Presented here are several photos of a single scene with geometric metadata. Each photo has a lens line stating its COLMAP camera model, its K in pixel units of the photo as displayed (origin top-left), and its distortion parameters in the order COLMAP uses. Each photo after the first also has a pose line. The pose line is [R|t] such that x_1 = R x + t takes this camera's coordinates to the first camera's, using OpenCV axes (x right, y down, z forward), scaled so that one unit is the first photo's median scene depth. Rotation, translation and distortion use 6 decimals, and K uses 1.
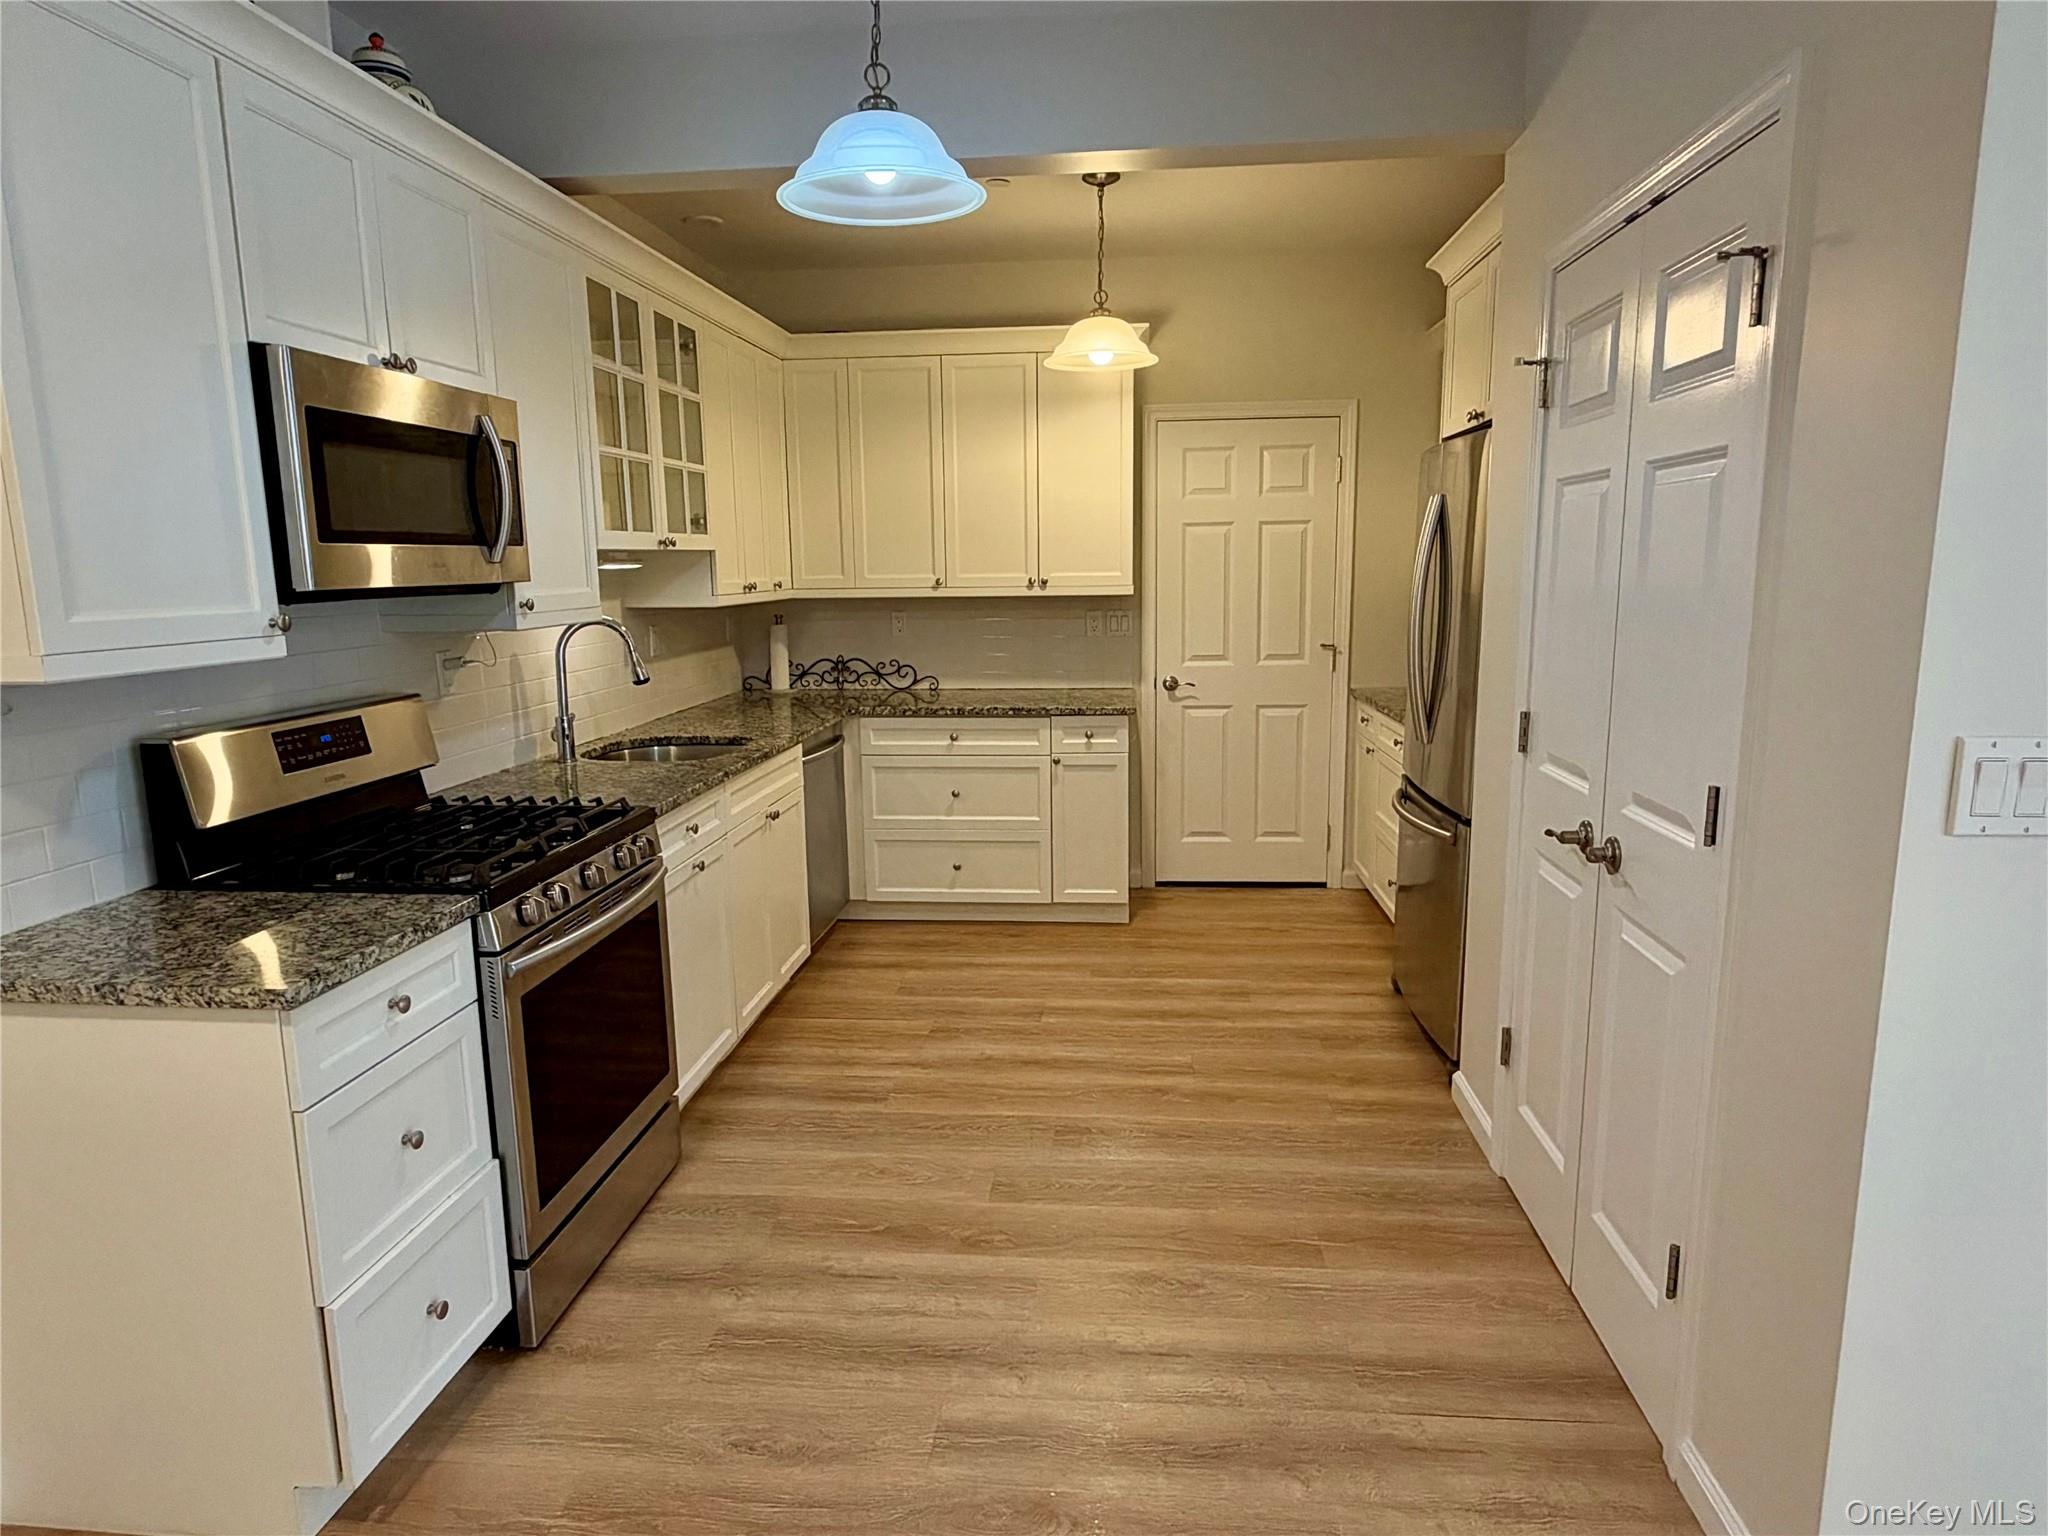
lens RADIAL K [[1200.6, 0, 1016.1], [0, 1200.6, 771.2], [0, 0, 1]] dist [0.000189, -0.001126]
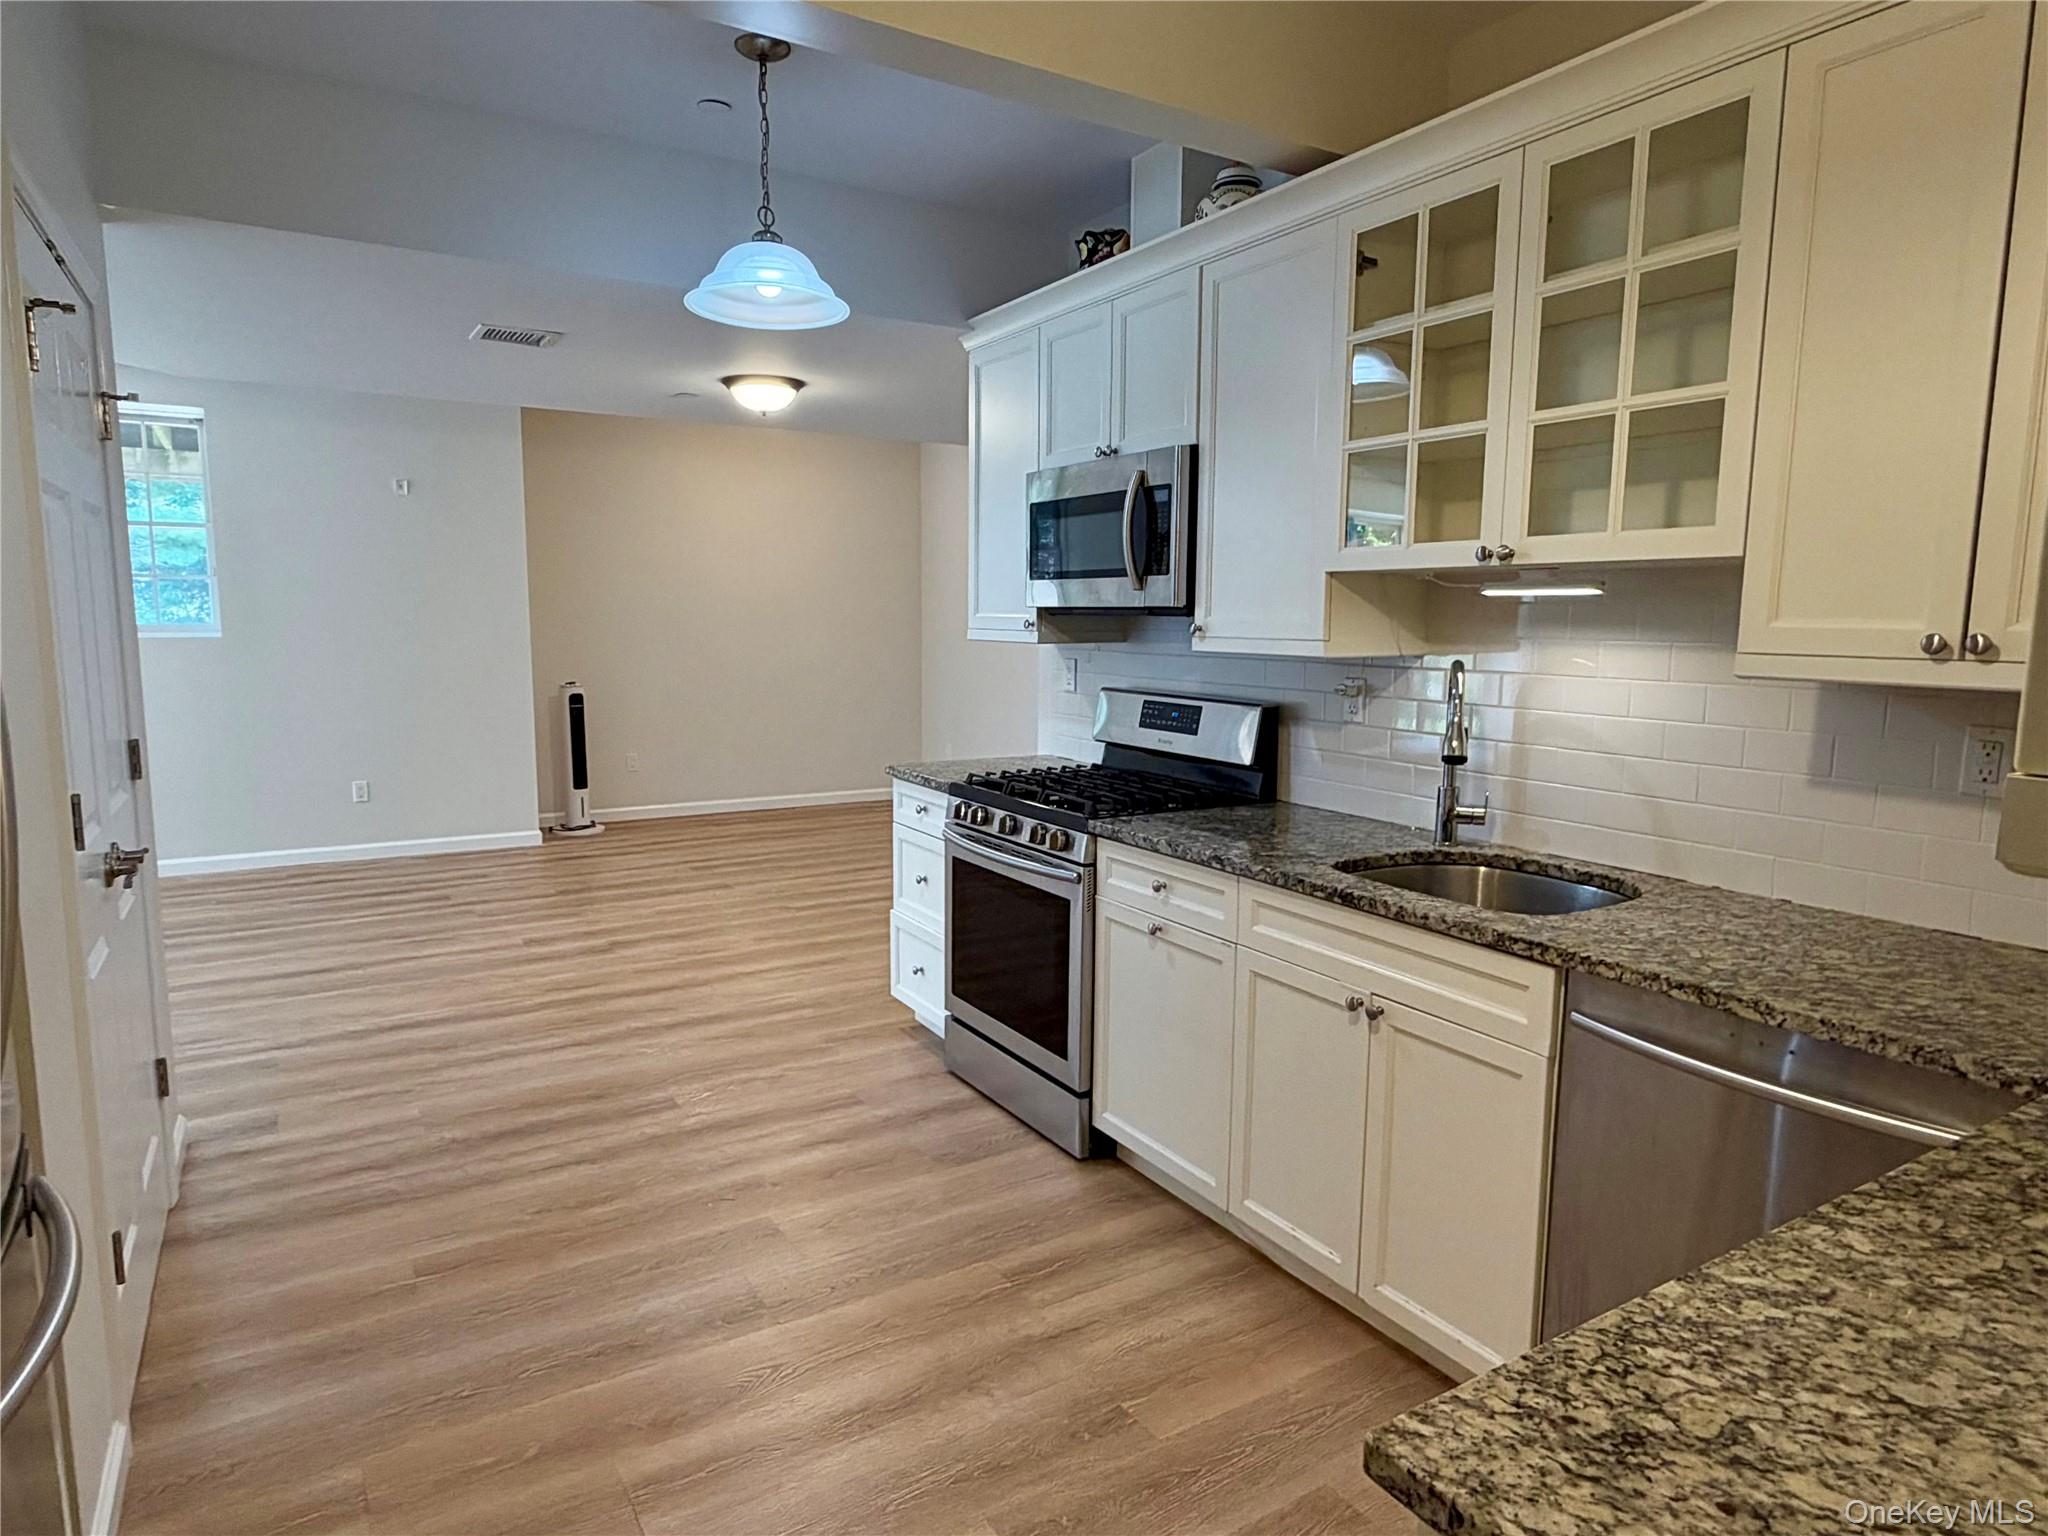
lens RADIAL K [[1200.6, 0, 1016.1], [0, 1200.6, 771.2], [0, 0, 1]] dist [0.000189, -0.001126]
pose [[-0.798203, 0.086481, -0.596149, 0.402722], [-0.101923, 0.955984, 0.275149, -0.317876], [0.593704, 0.280386, -0.754254, 1.880620]]
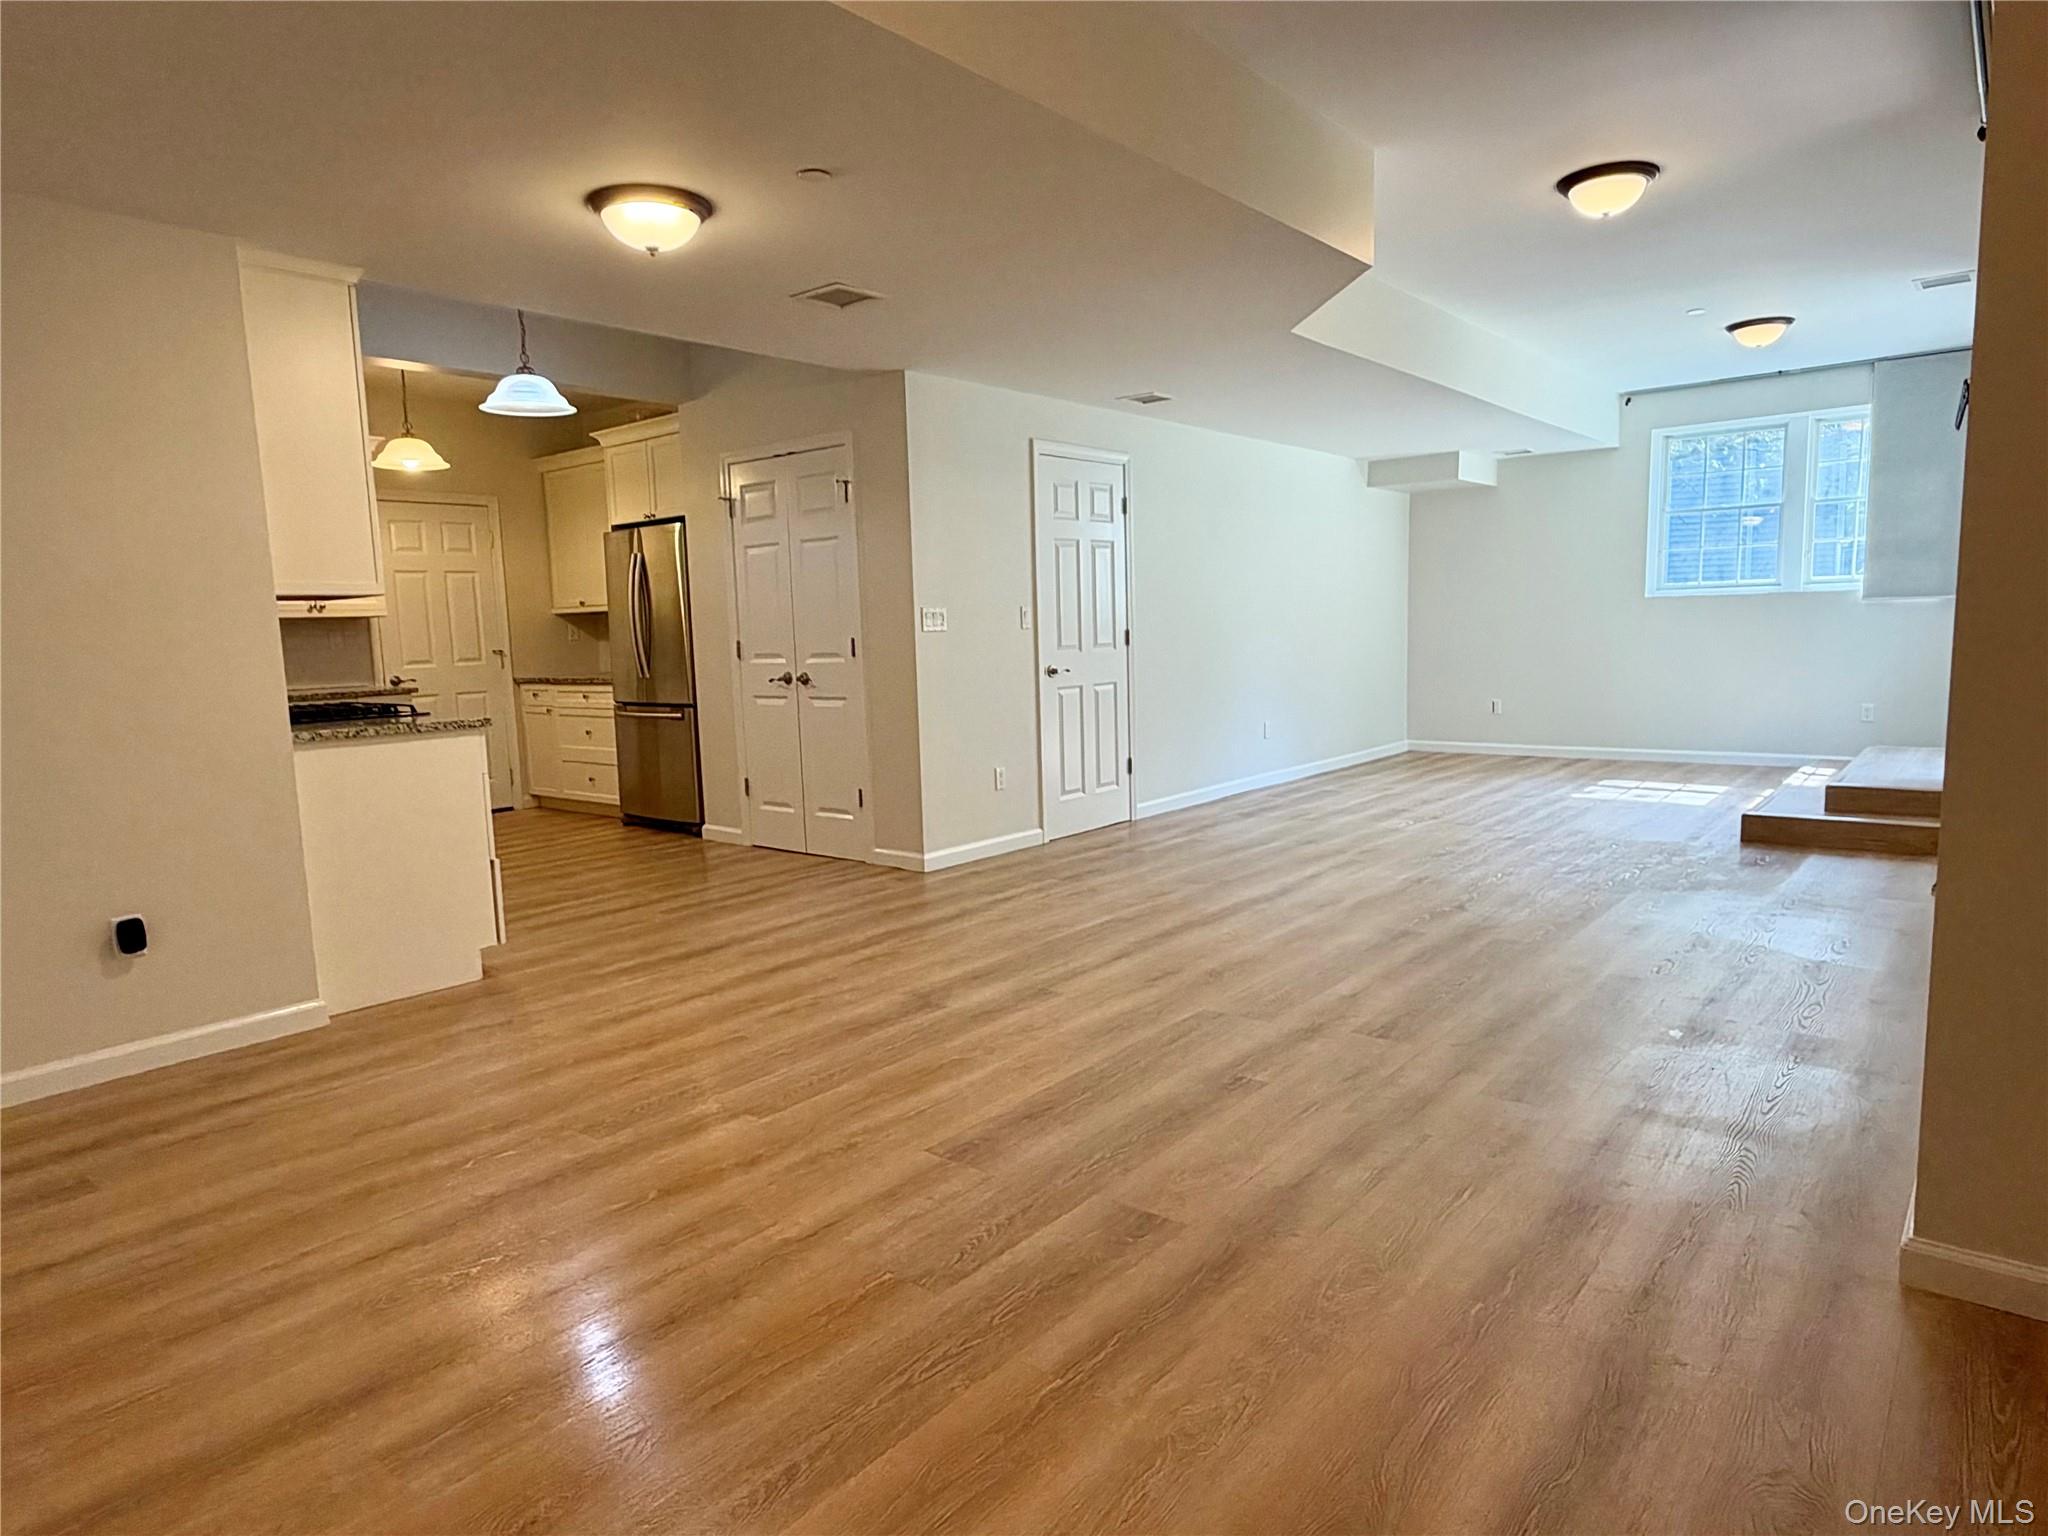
lens RADIAL K [[1200.6, 0, 1016.1], [0, 1200.6, 771.2], [0, 0, 1]] dist [0.000189, -0.001126]
pose [[0.562255, -0.104397, 0.820348, -1.286659], [0.165111, 0.986198, 0.012338, 0.276277], [-0.810313, 0.128511, 0.571732, -0.815746]]
